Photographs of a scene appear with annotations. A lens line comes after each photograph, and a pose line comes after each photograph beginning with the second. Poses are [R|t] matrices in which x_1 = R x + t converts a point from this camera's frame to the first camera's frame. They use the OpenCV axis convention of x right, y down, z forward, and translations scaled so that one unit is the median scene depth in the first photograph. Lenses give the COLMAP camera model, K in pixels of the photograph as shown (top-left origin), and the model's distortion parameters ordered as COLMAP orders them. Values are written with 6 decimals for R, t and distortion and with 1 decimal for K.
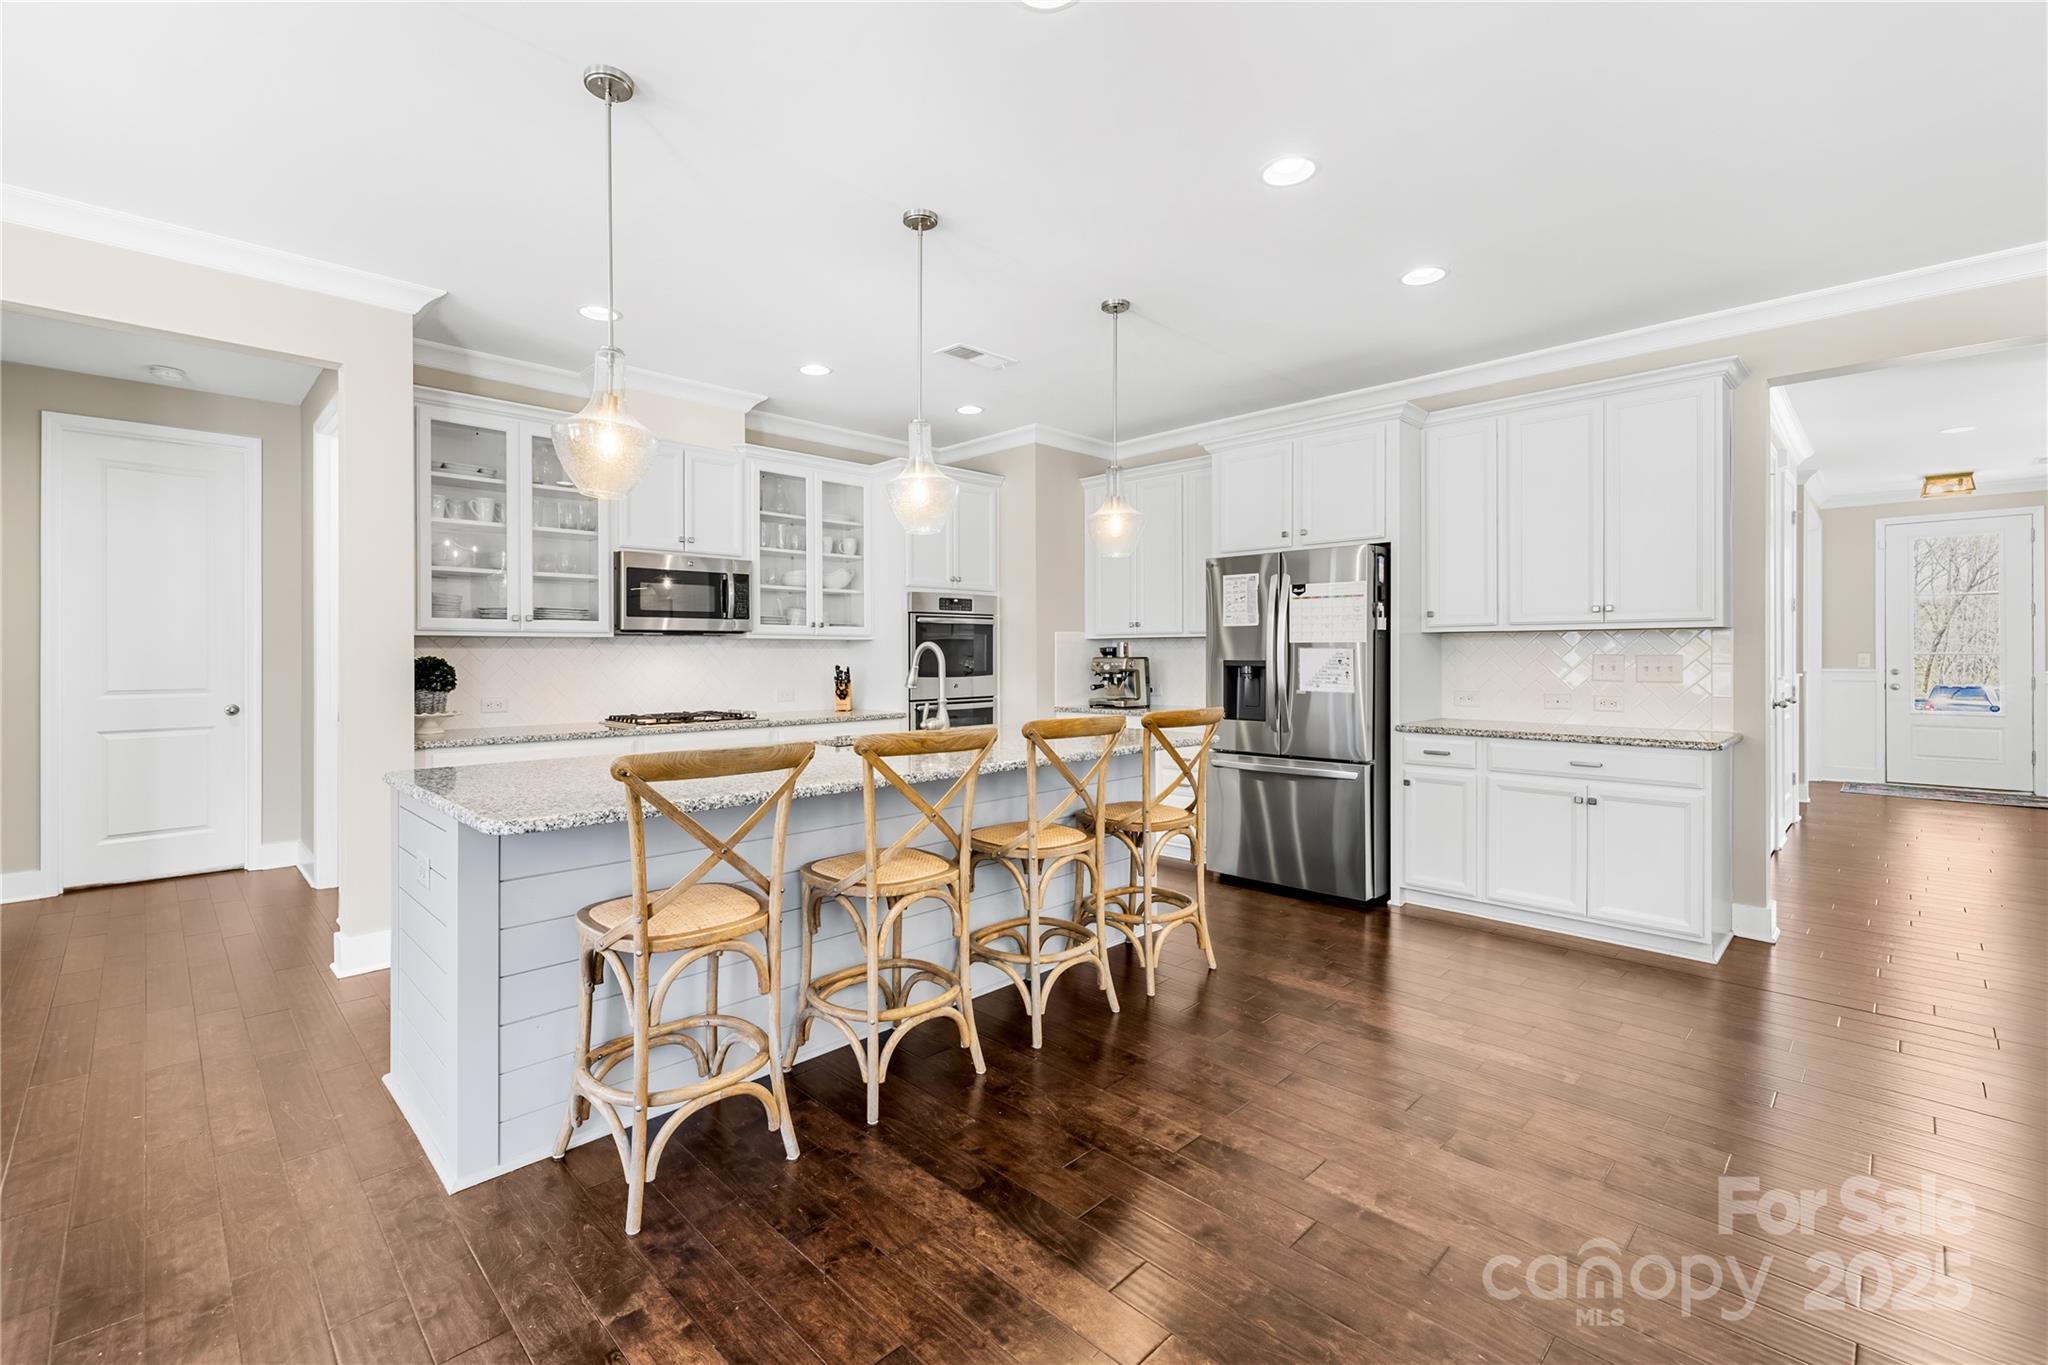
lens RADIAL K [[870.9, 0, 1018.9], [0, 870.9, 656.4], [0, 0, 1]] dist [0.000843, 0.000221]
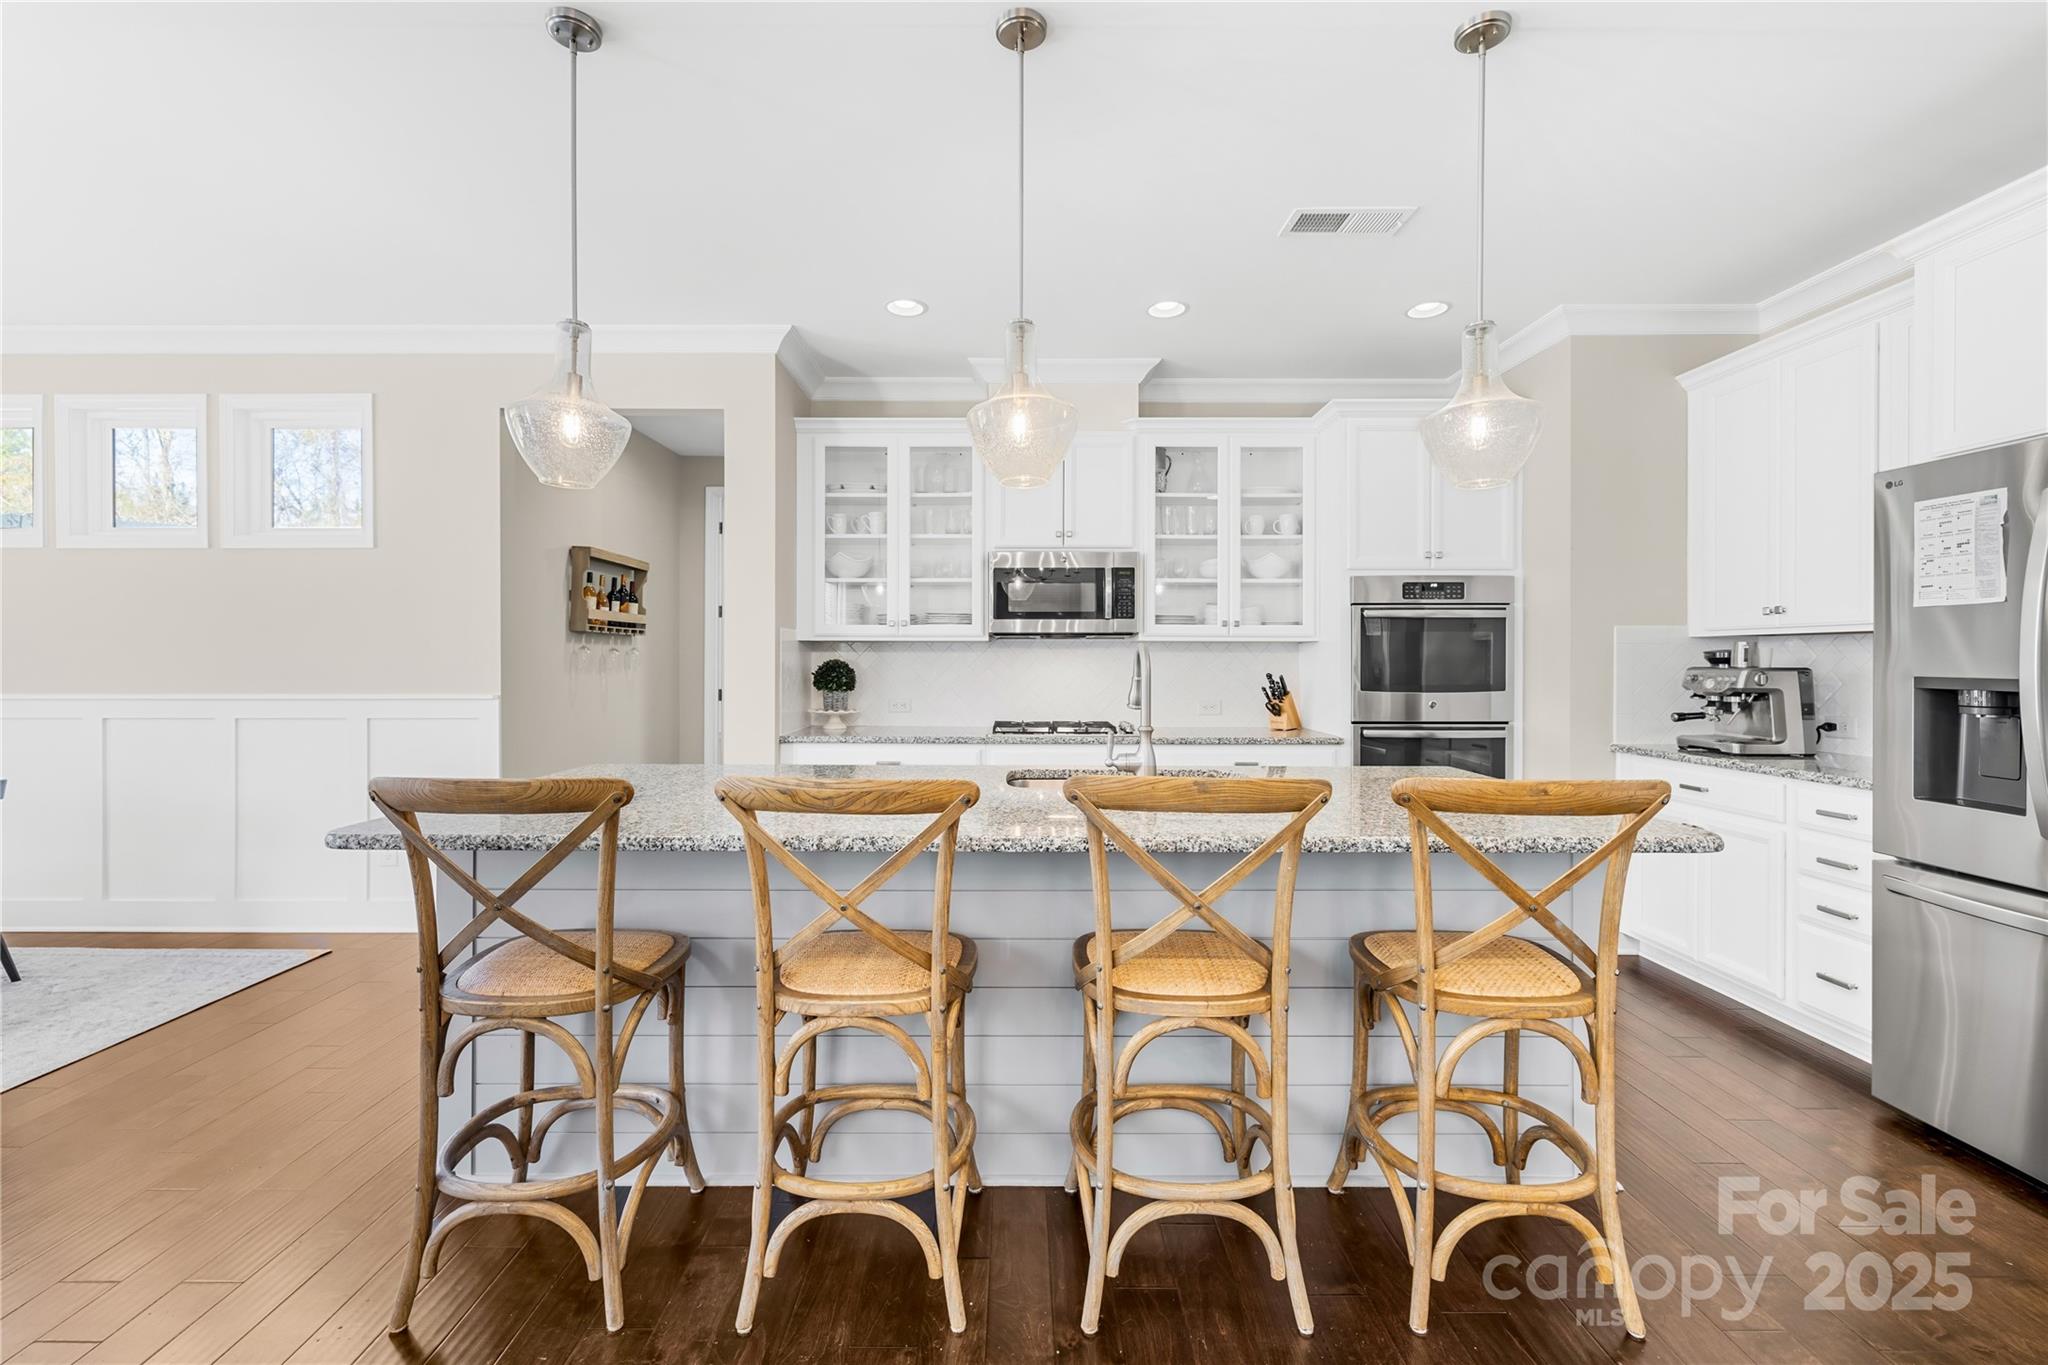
lens RADIAL K [[870.9, 0, 1018.9], [0, 870.9, 656.4], [0, 0, 1]] dist [0.000843, 0.000221]
pose [[0.709650, 0.004053, -0.704542, 0.220930], [-0.006301, 0.999980, -0.000595, -0.003781], [0.704526, 0.004862, 0.709662, 0.299385]]
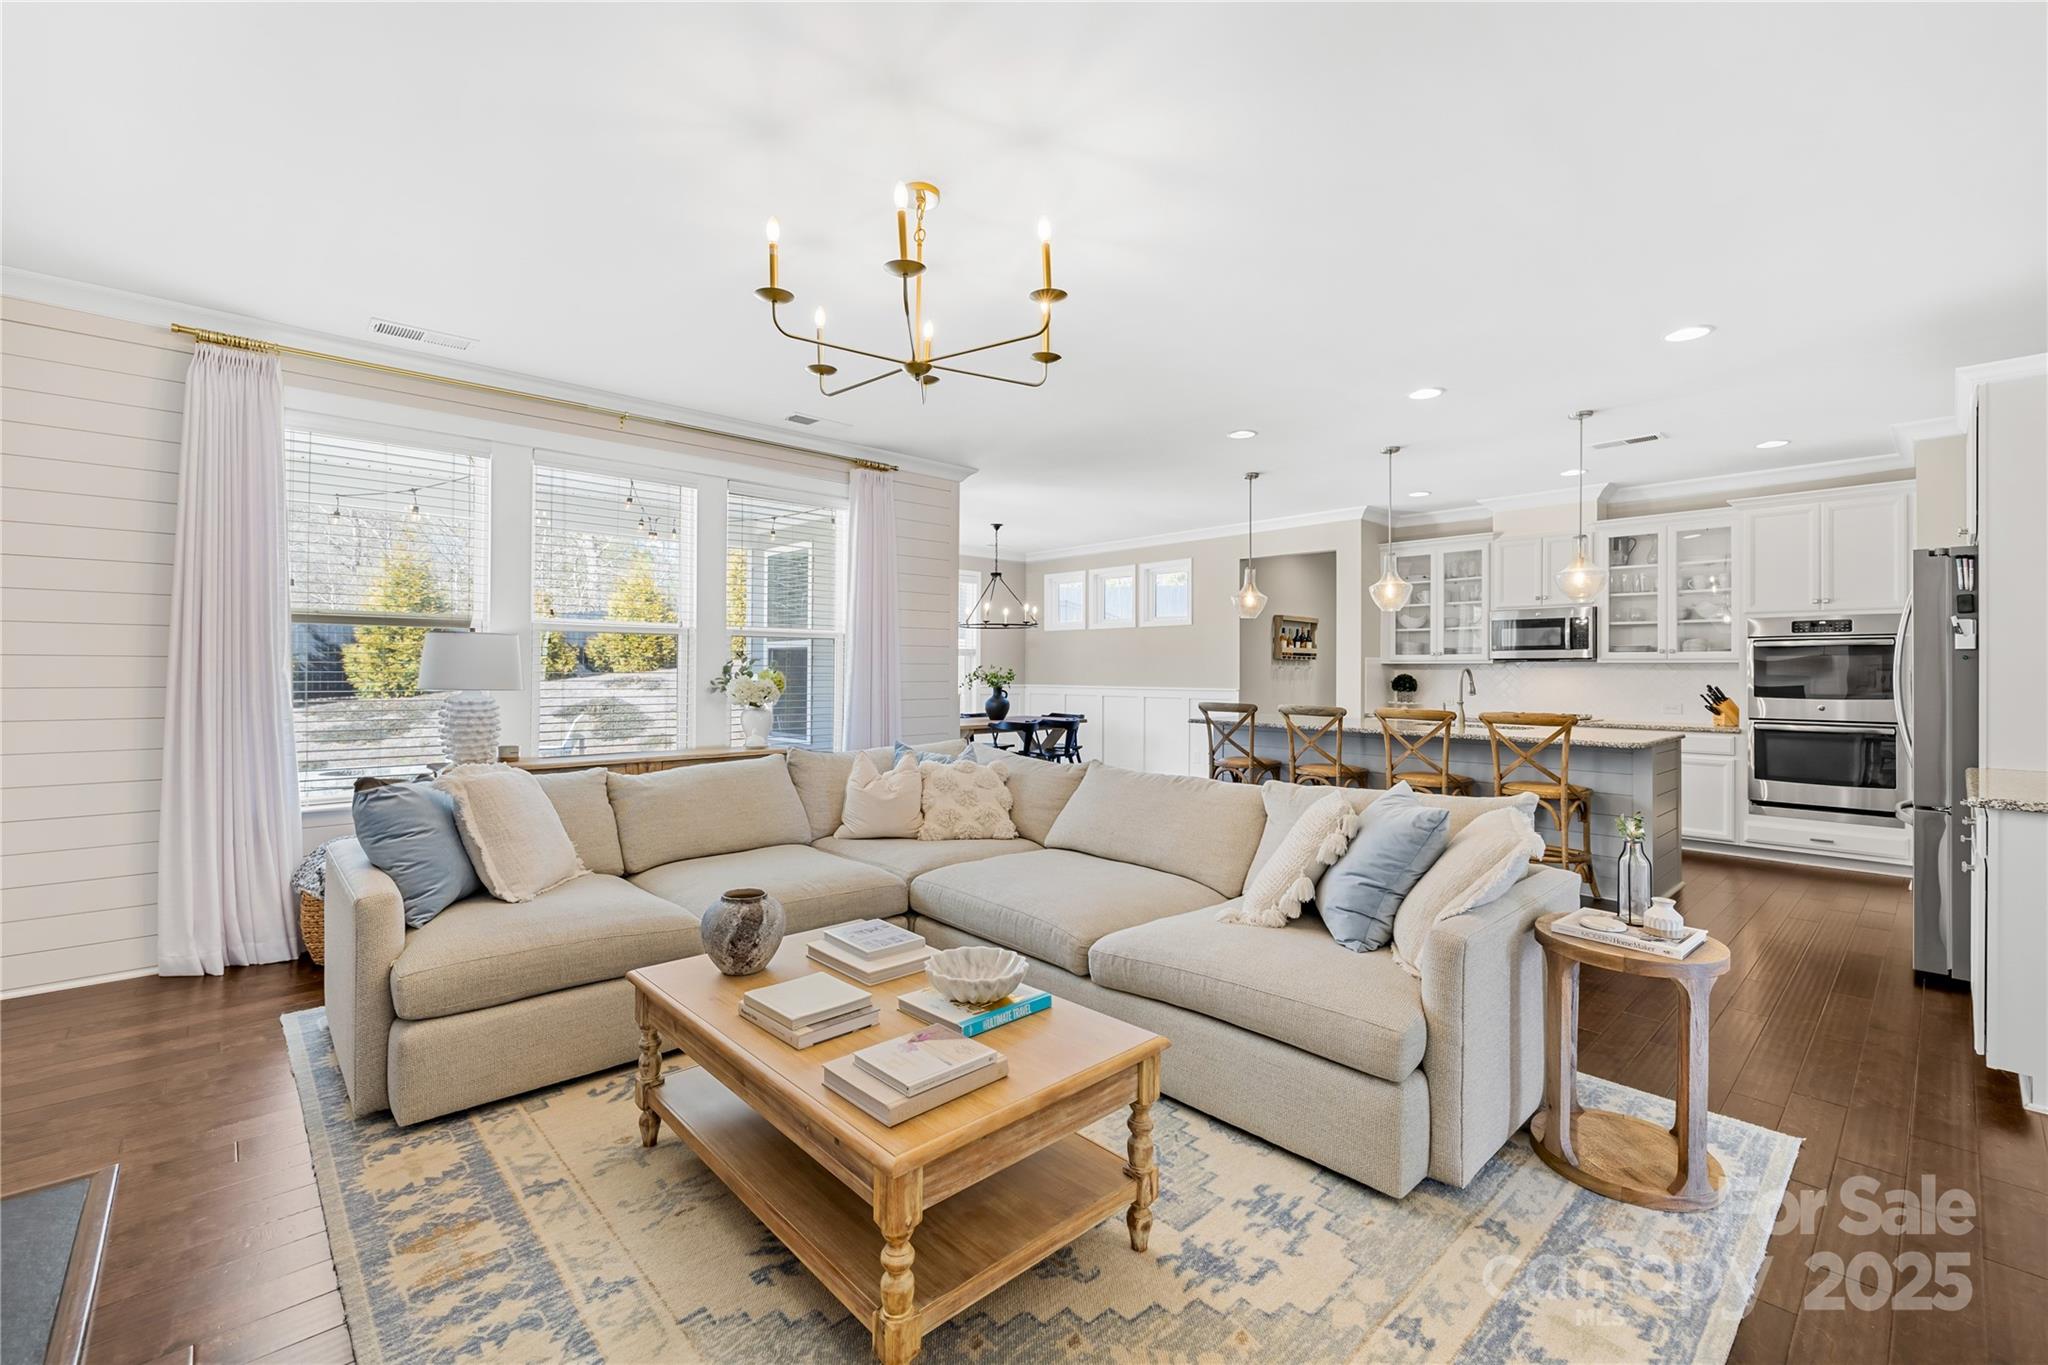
lens RADIAL K [[884.3, 0, 1008.6], [0, 884.3, 665.1], [0, 0, 1]] dist [-0.001067, -0.000700]
pose [[-0.035140, -0.002180, -0.999380, 1.124843], [-0.007928, 0.999967, -0.001903, -0.007282], [0.999351, 0.007856, -0.035156, 0.126862]]
